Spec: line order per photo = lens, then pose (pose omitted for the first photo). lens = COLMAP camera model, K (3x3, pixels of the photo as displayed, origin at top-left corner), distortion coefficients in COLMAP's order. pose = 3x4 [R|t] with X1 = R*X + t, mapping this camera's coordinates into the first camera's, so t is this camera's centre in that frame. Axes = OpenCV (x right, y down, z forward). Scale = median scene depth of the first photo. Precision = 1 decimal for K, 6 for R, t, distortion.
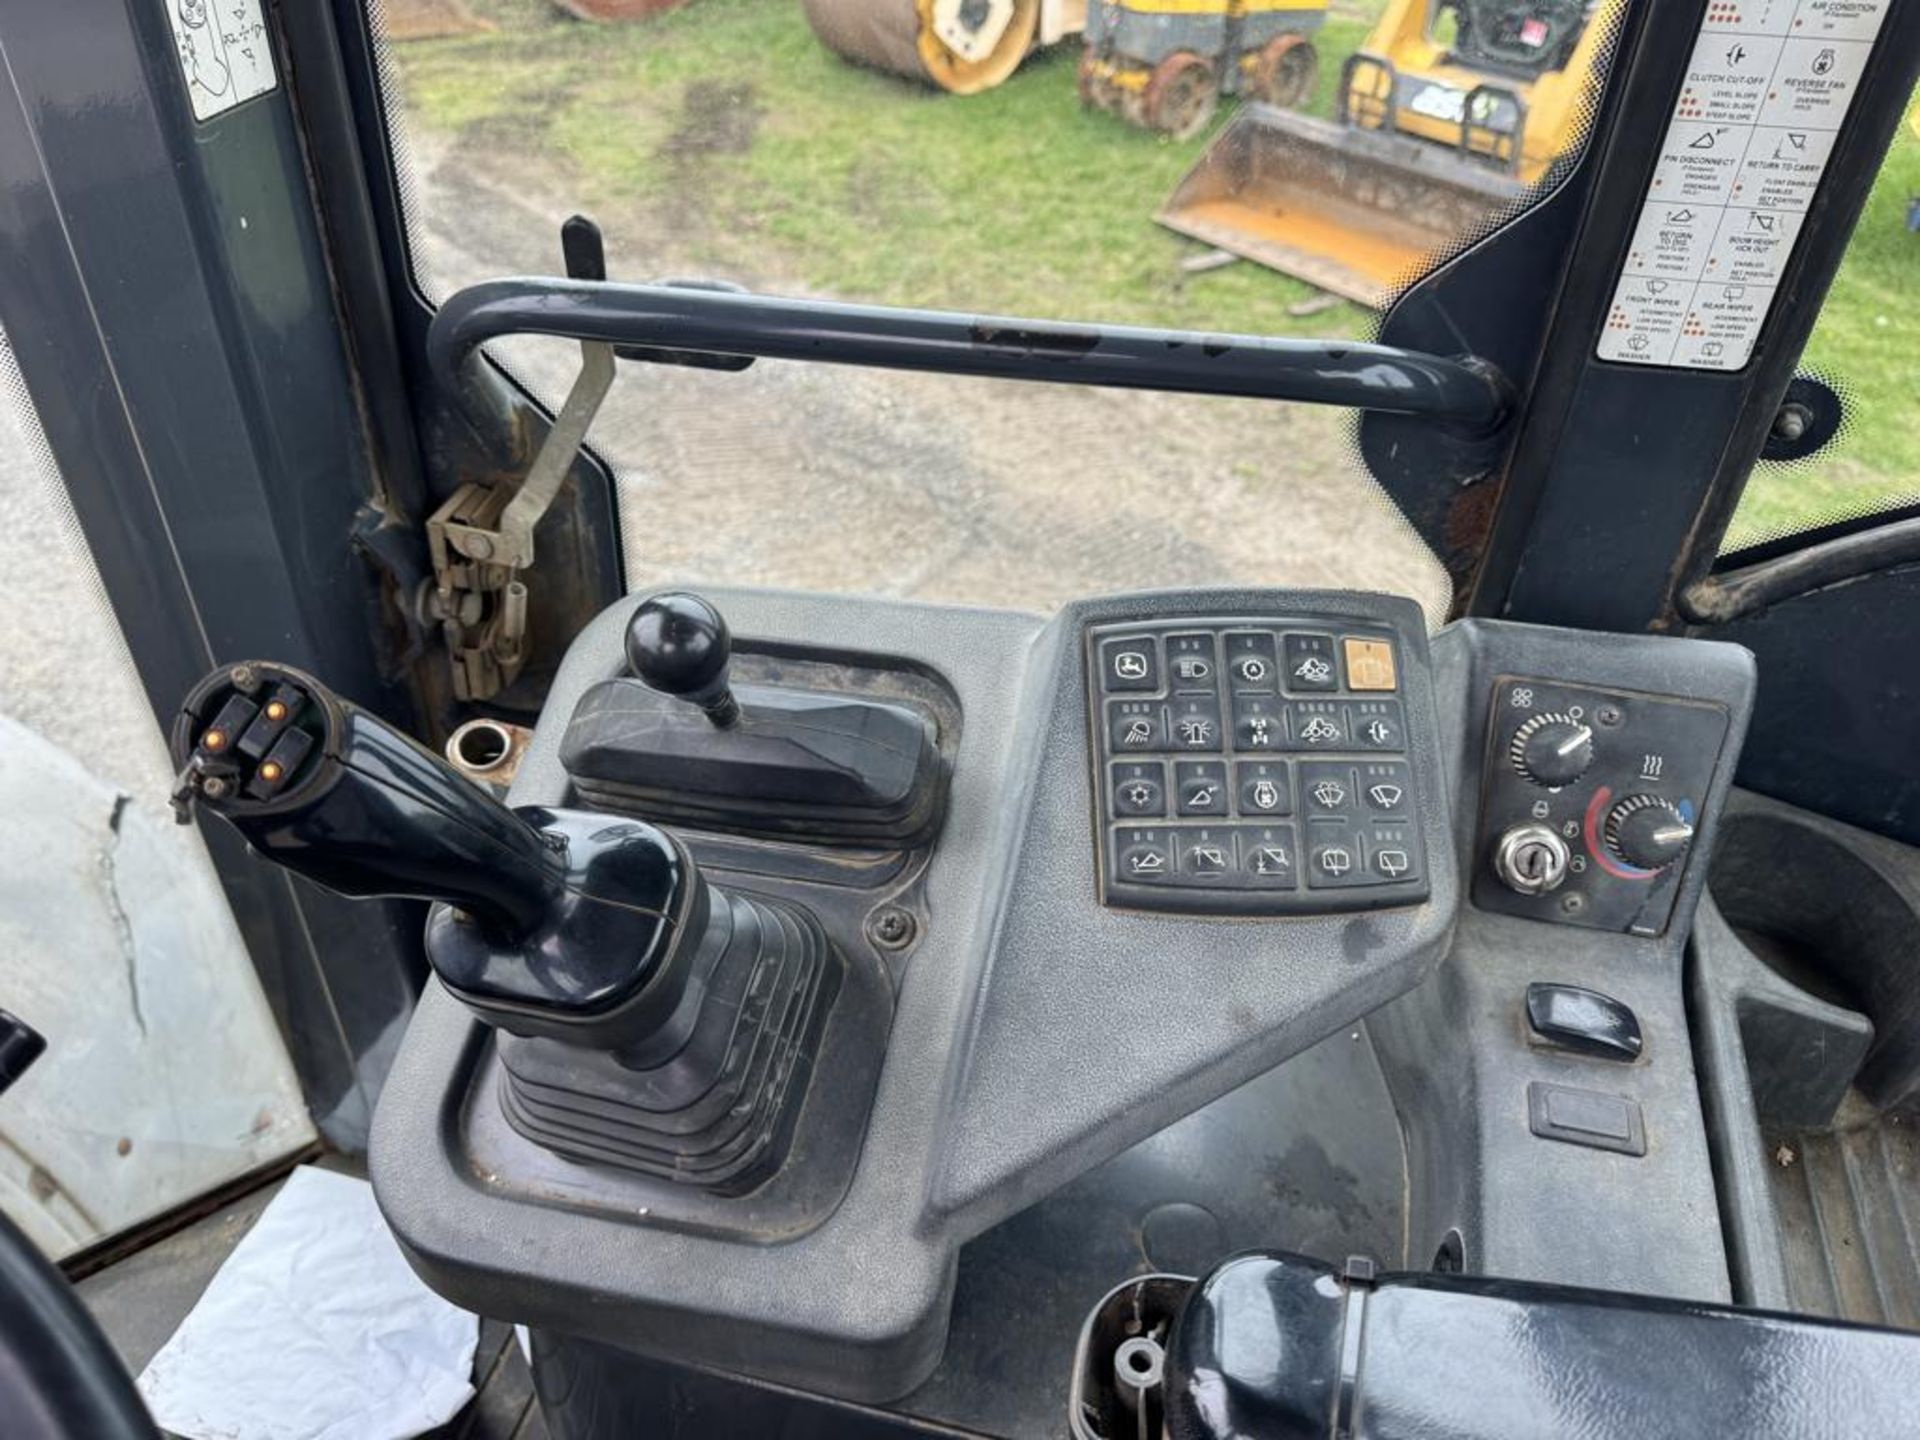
lens RADIAL K [[1429.0, 0, 949.6], [0, 1429.0, 709.1], [0, 0, 1]] dist [0.056038, -0.081848]
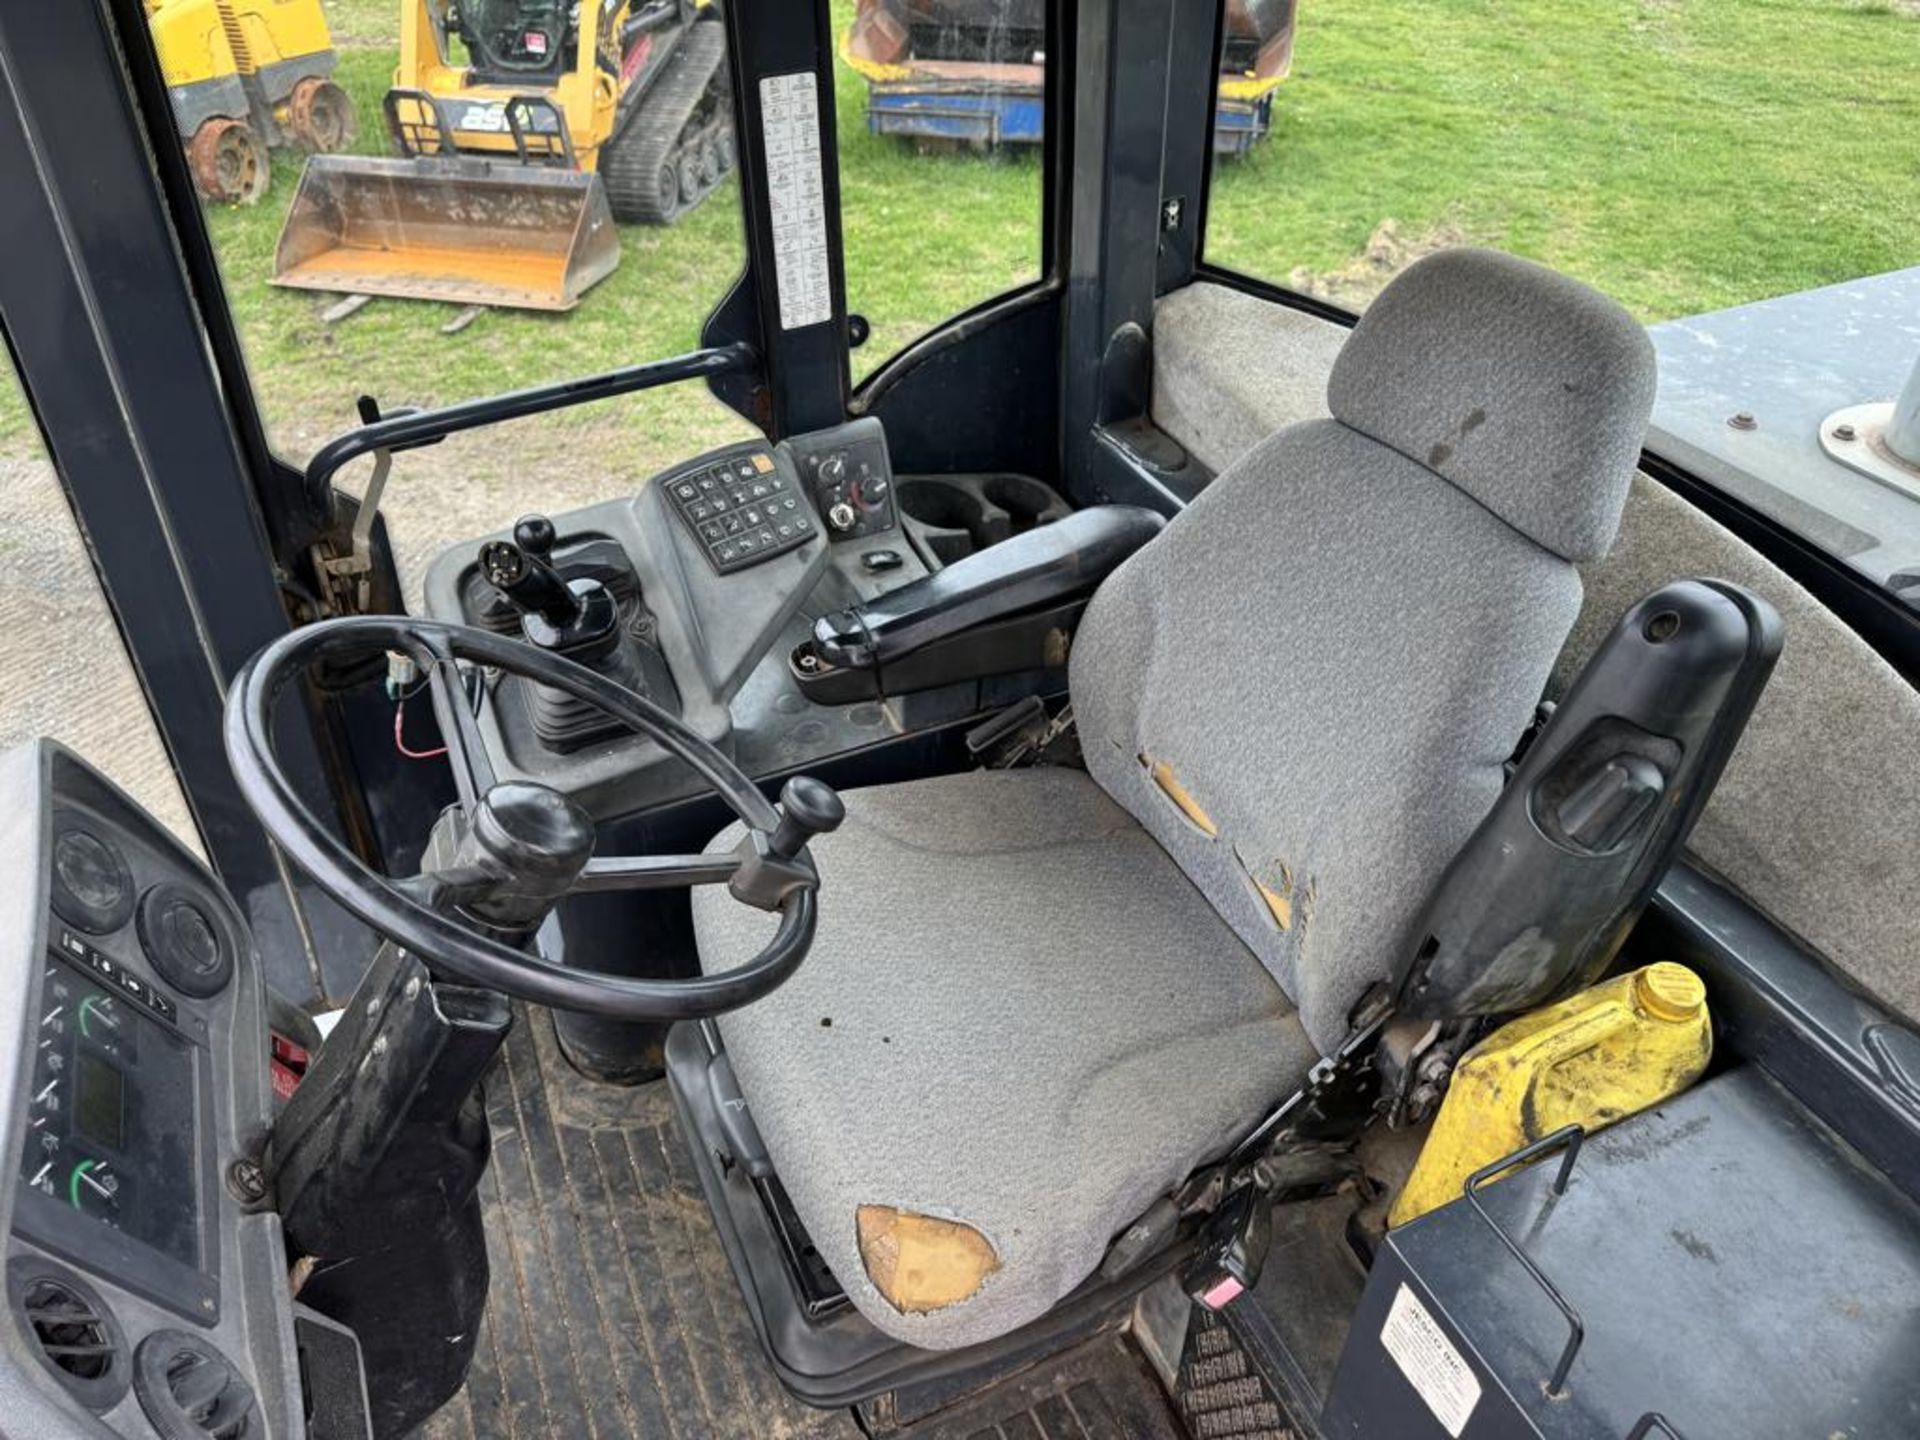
lens RADIAL K [[1354.2, 0, 956.5], [0, 1354.2, 725.5], [0, 0, 1]] dist [0.074761, -0.094239]
pose [[0.791462, -0.416890, 0.446979, -0.654567], [0.401781, 0.905948, 0.133532, 0.188609], [-0.460608, 0.073903, 0.884522, -1.186003]]
